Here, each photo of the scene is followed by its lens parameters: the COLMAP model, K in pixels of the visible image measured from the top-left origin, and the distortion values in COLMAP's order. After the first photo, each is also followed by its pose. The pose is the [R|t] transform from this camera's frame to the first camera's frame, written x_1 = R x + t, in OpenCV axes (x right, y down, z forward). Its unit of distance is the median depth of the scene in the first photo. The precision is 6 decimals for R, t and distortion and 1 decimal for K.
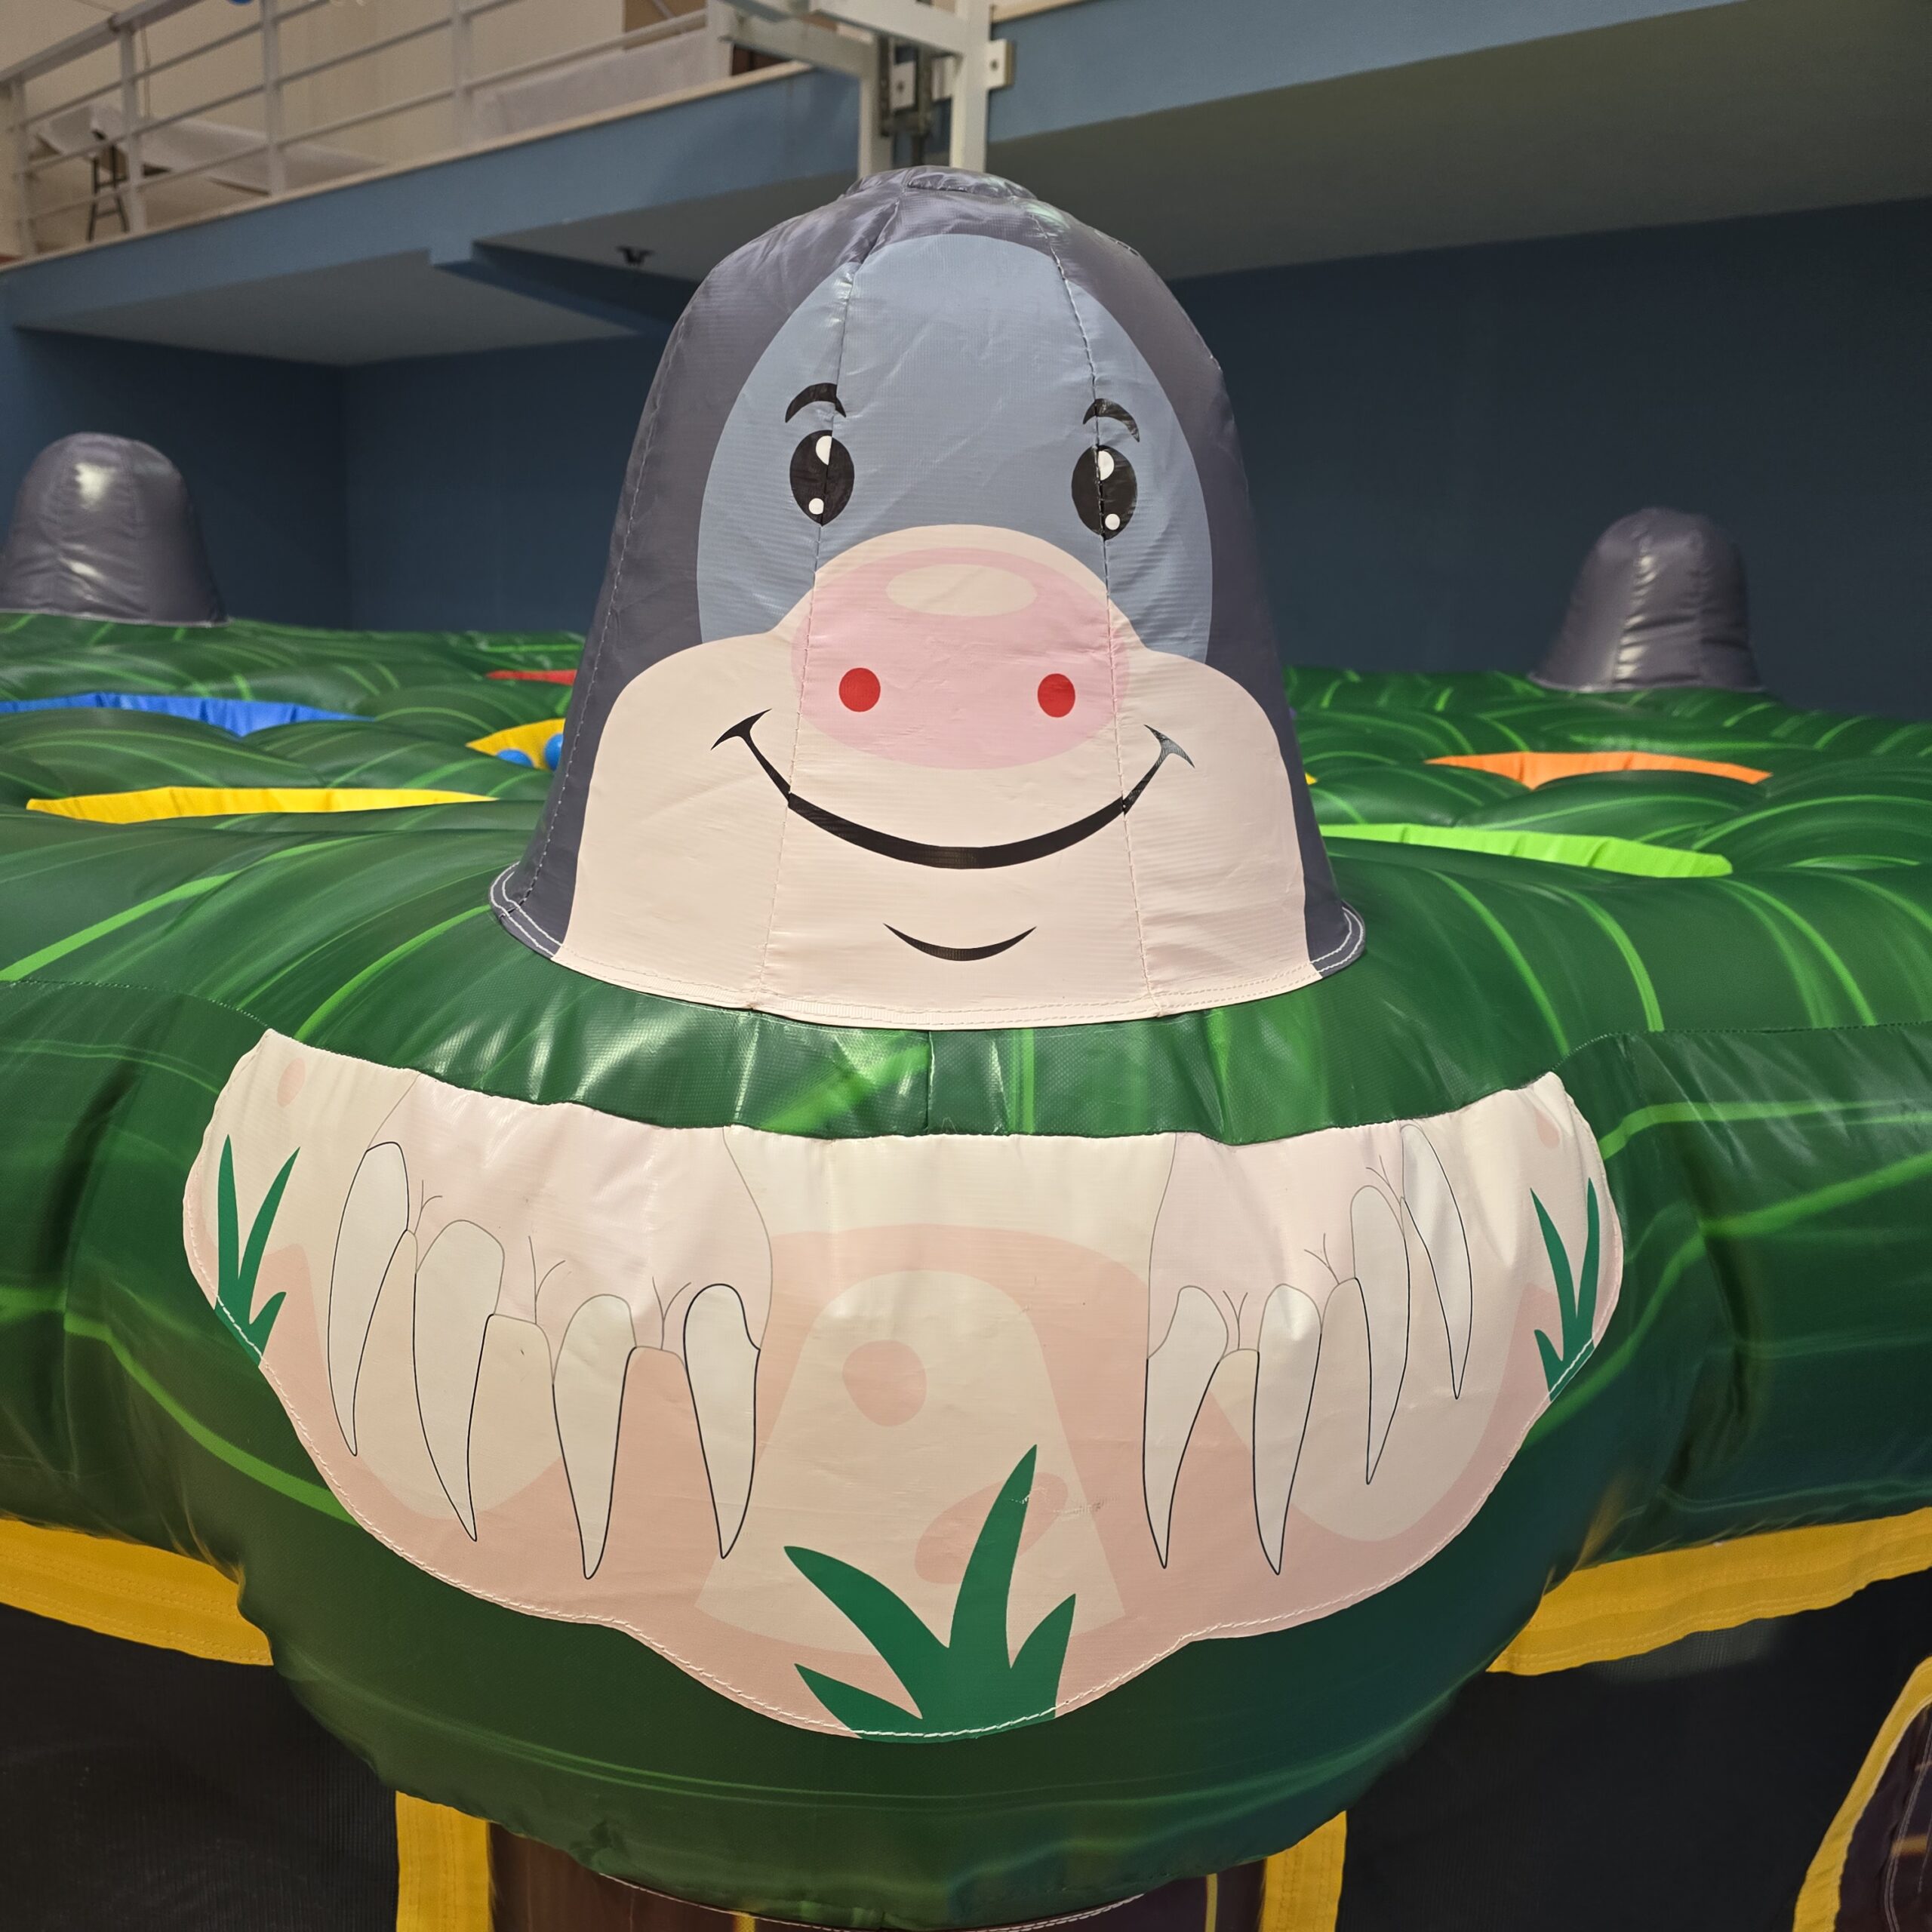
lens RADIAL K [[1747.0, 0, 966.7], [0, 1747.0, 927.2], [0, 0, 1]] dist [0.055761, -0.065848]
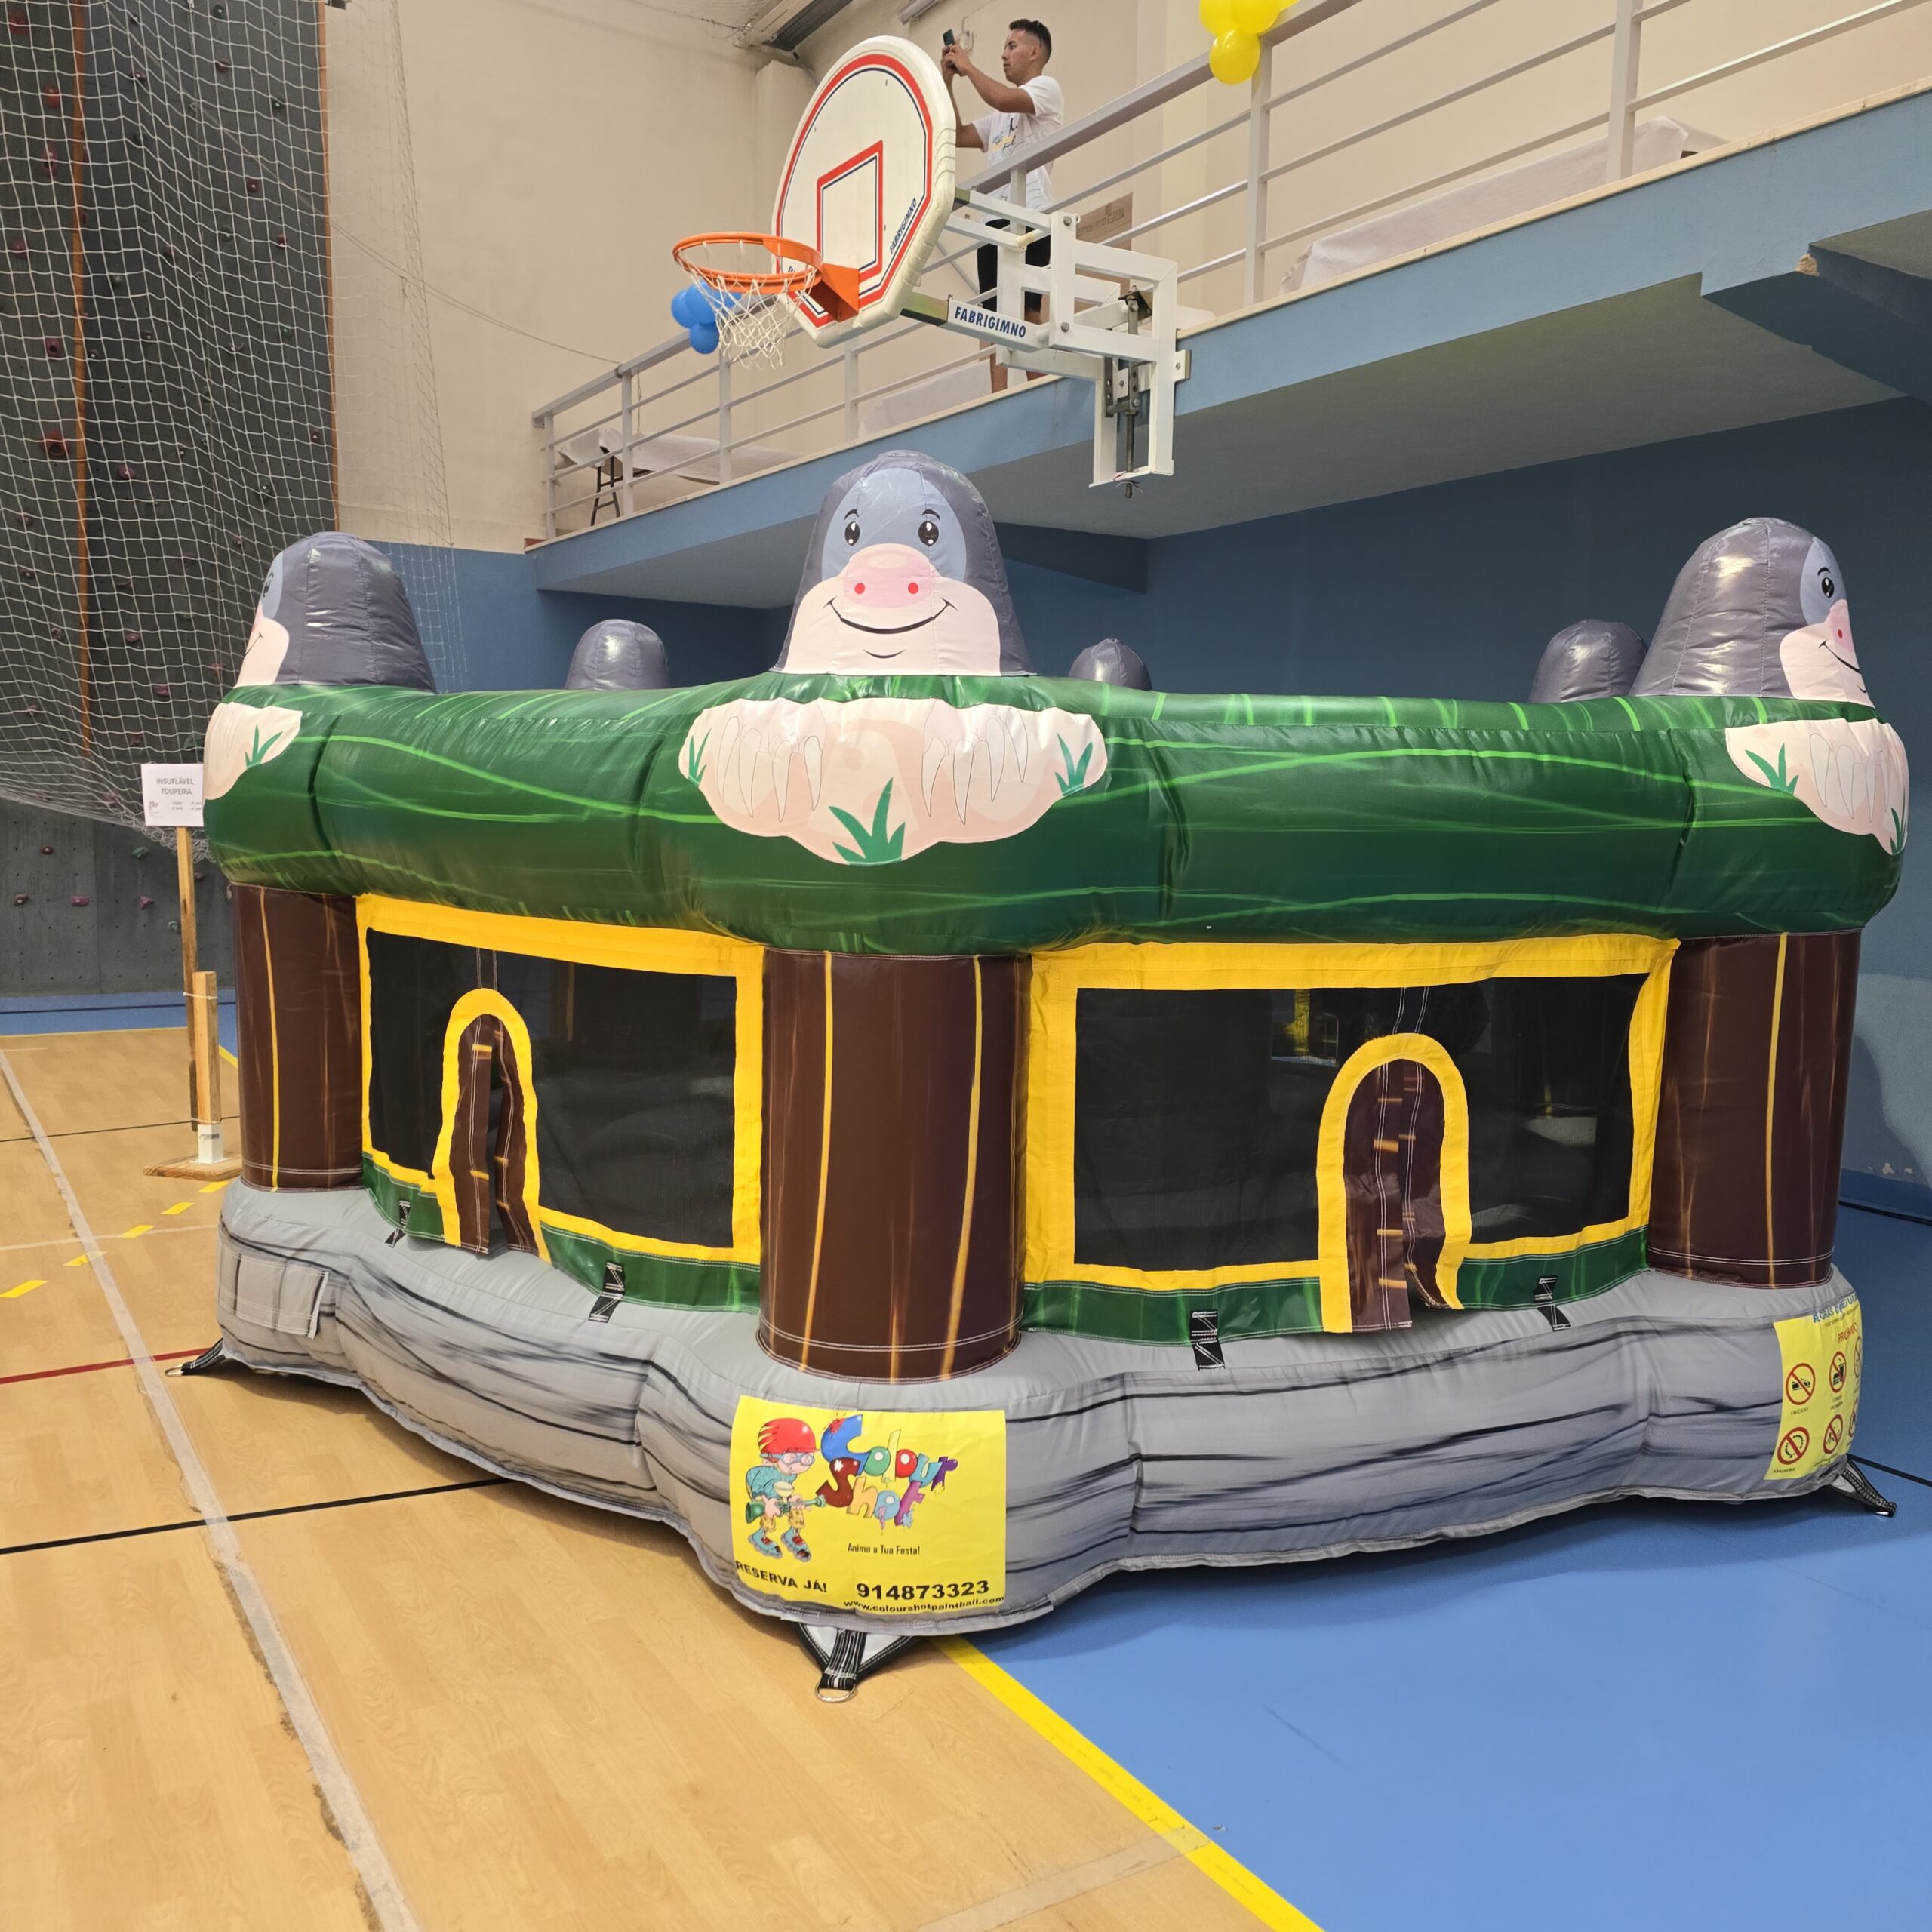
lens RADIAL K [[1731.6, 0, 966.0], [0, 1731.6, 966.0], [0, 0, 1]] dist [0.012333, -0.001863]
pose [[0.975301, 0.000356, -0.220878, 0.852469], [-0.024390, 0.994057, -0.106097, 0.916372], [0.219528, 0.108864, 0.969513, -2.122275]]
